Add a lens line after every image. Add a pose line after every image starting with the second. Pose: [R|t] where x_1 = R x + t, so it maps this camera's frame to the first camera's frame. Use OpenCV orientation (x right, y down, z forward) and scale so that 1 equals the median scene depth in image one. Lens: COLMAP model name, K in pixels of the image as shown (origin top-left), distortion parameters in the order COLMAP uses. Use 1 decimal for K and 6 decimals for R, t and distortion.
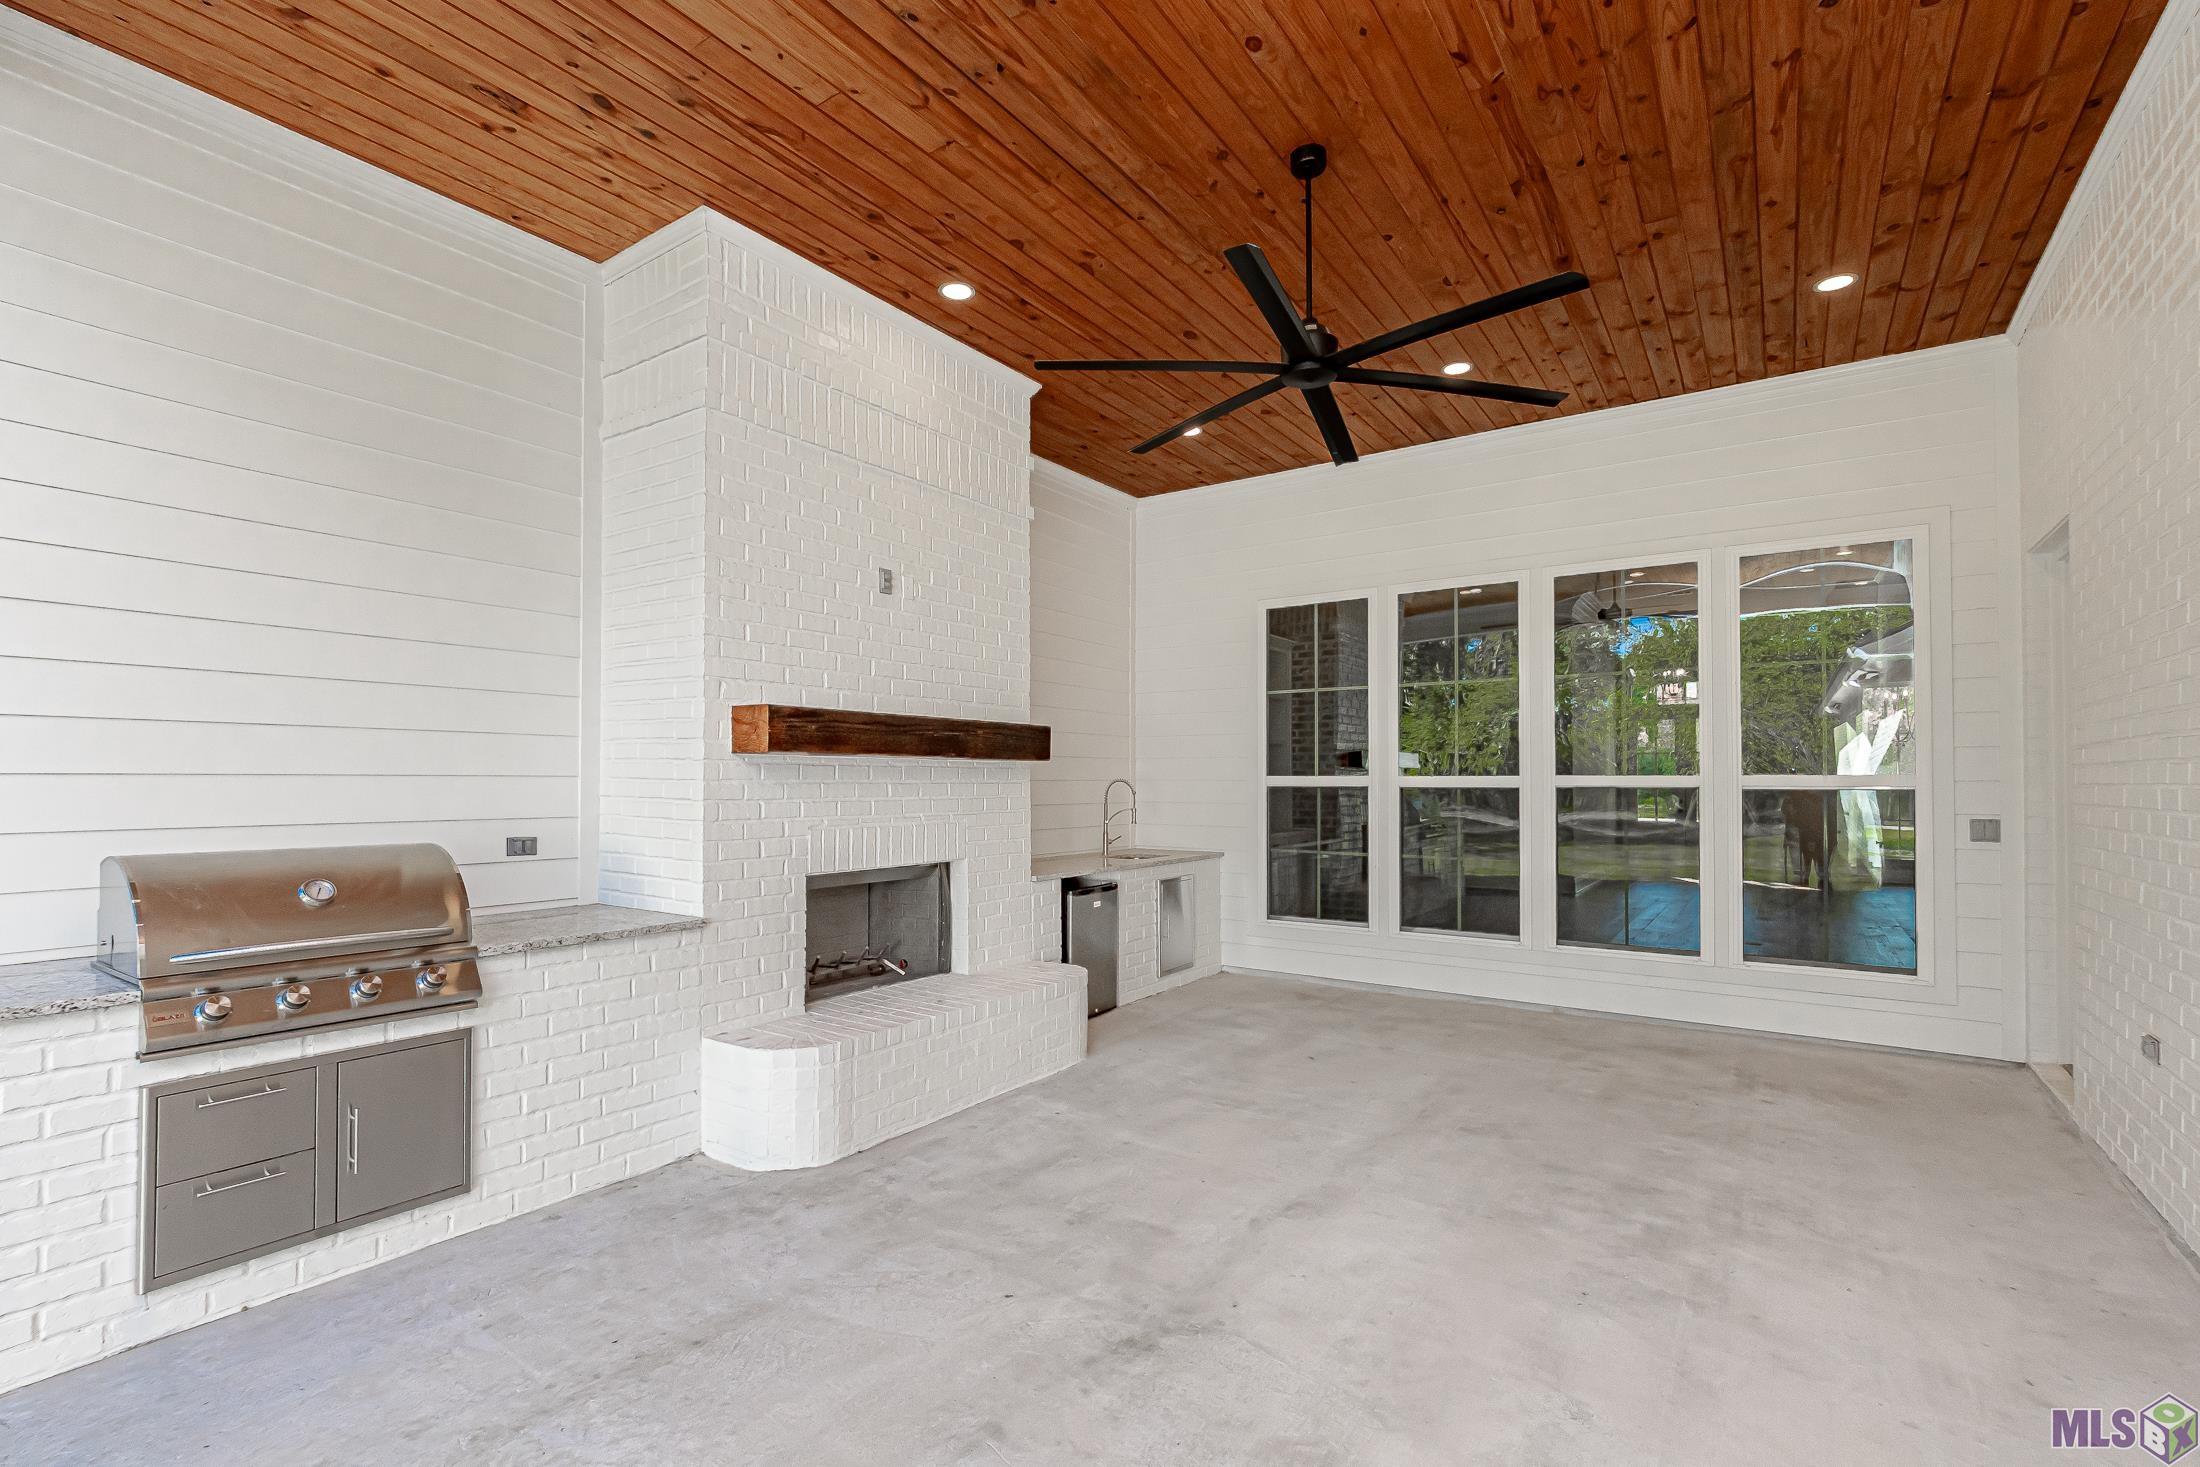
lens RADIAL K [[992.8, 0, 1076.4], [0, 992.8, 764.8], [0, 0, 1]] dist [-0.002370, 0.001127]
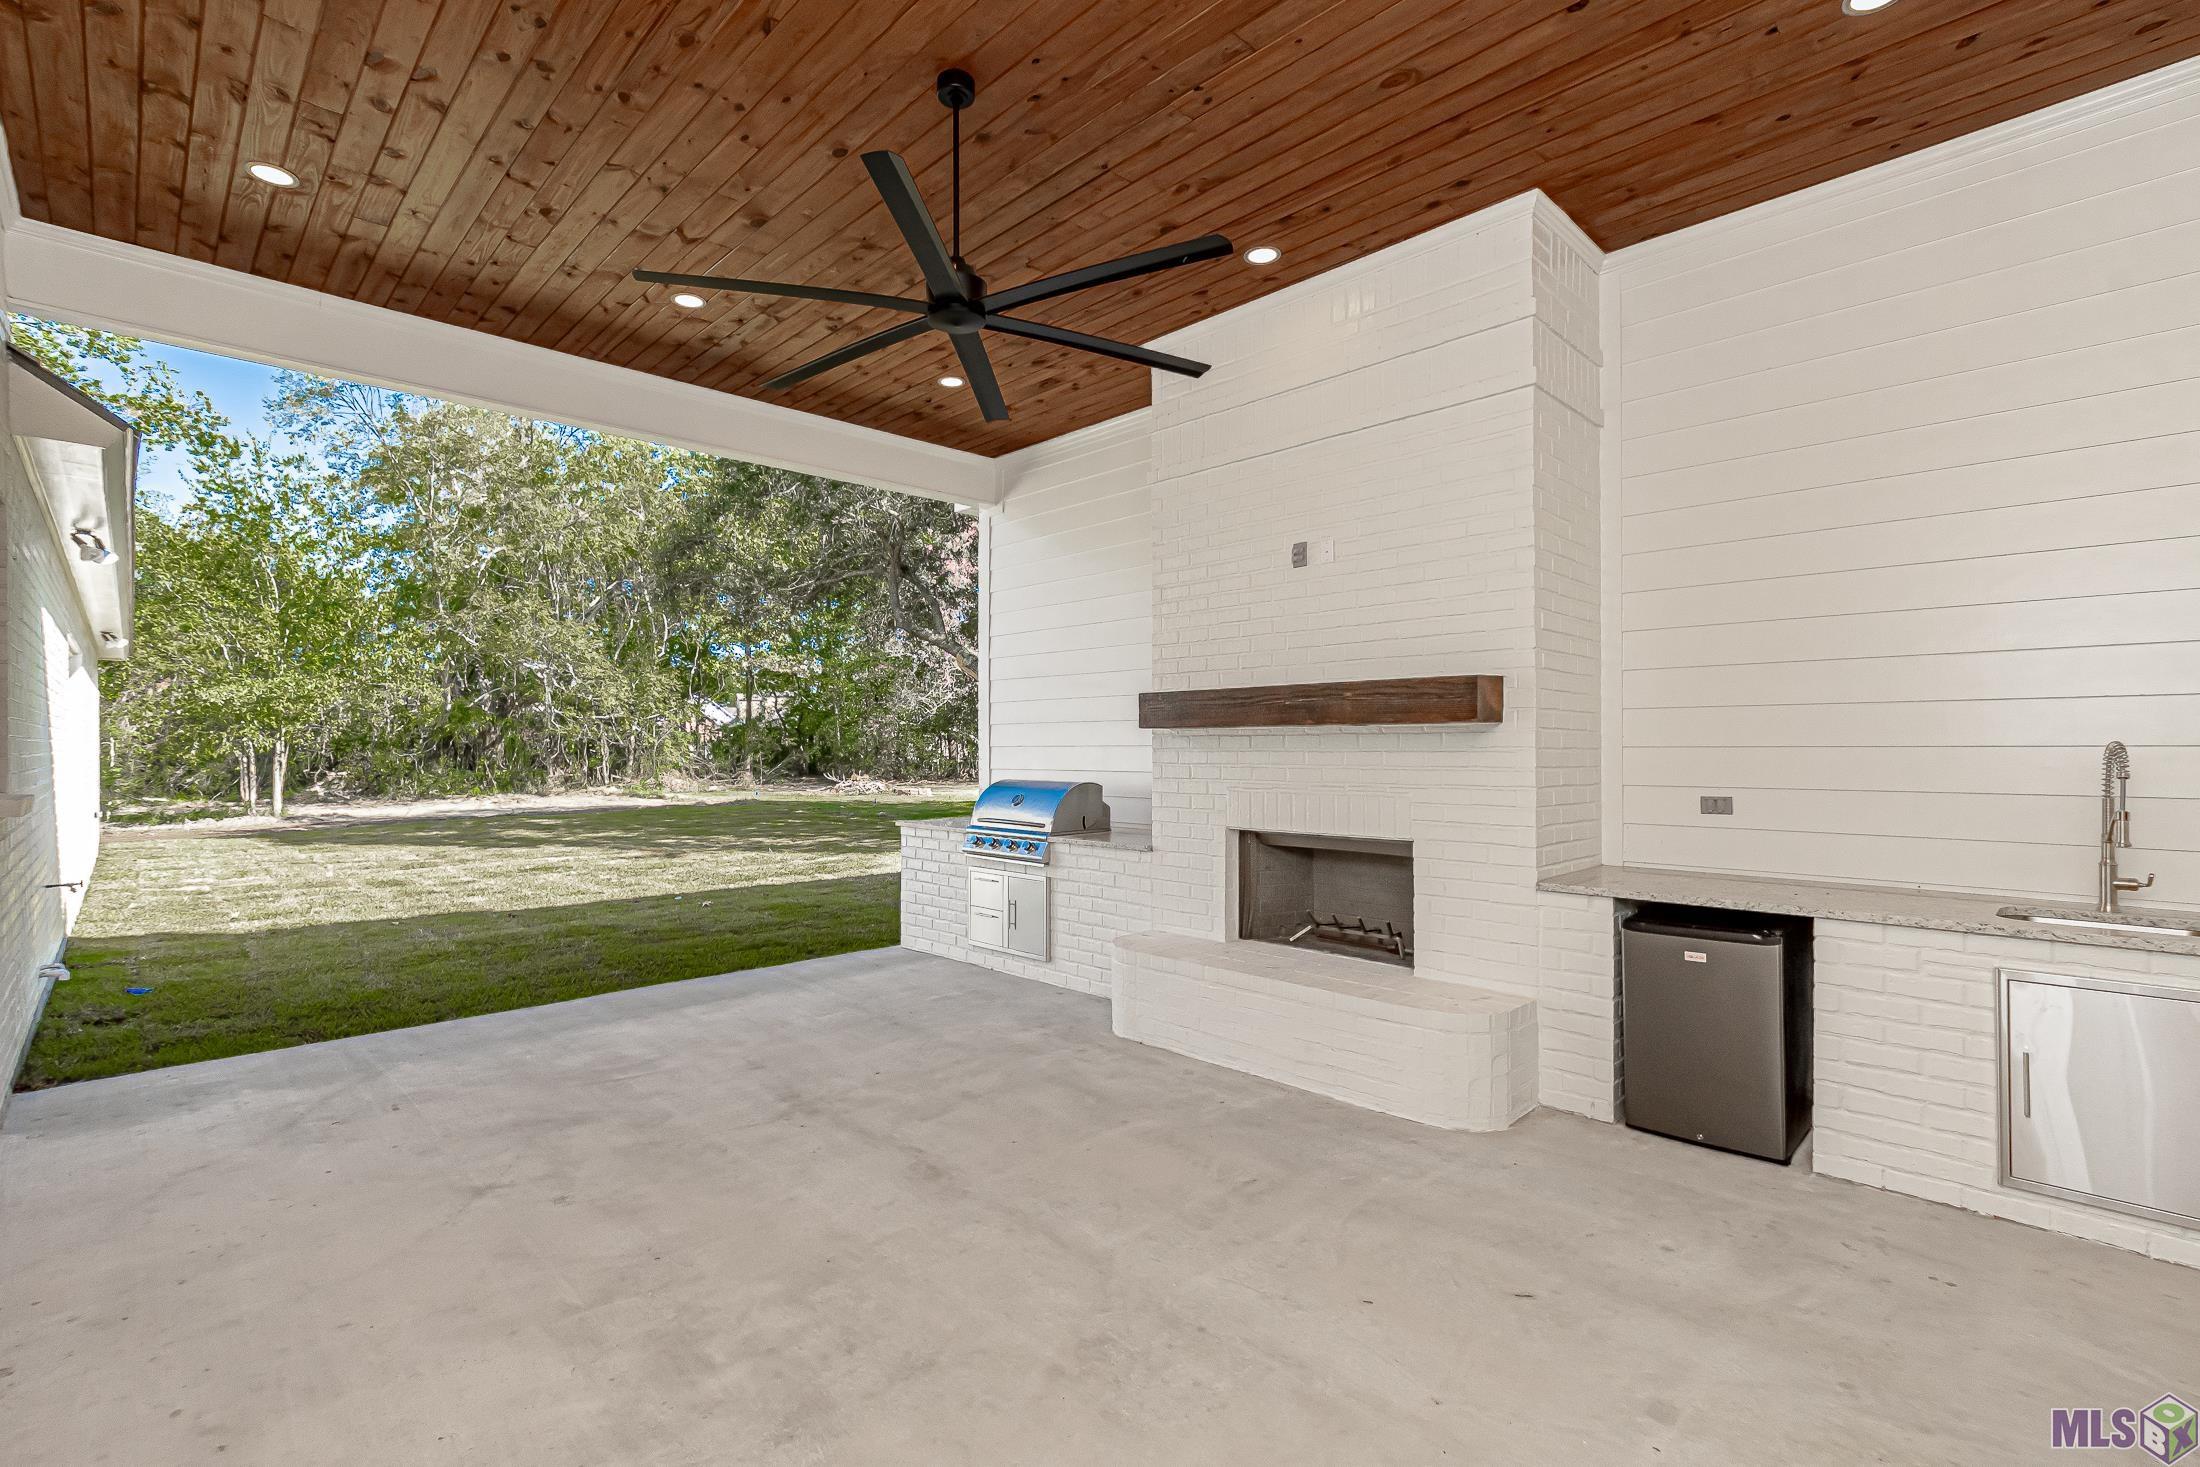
lens RADIAL K [[992.8, 0, 1102.7], [0, 992.8, 741.8], [0, 0, 1]] dist [-0.002370, 0.001127]
pose [[-0.170158, -0.005308, -0.985403, 1.092258], [0.018004, 0.999802, -0.008495, 0.018293], [0.985252, -0.019187, -0.170028, 1.240683]]
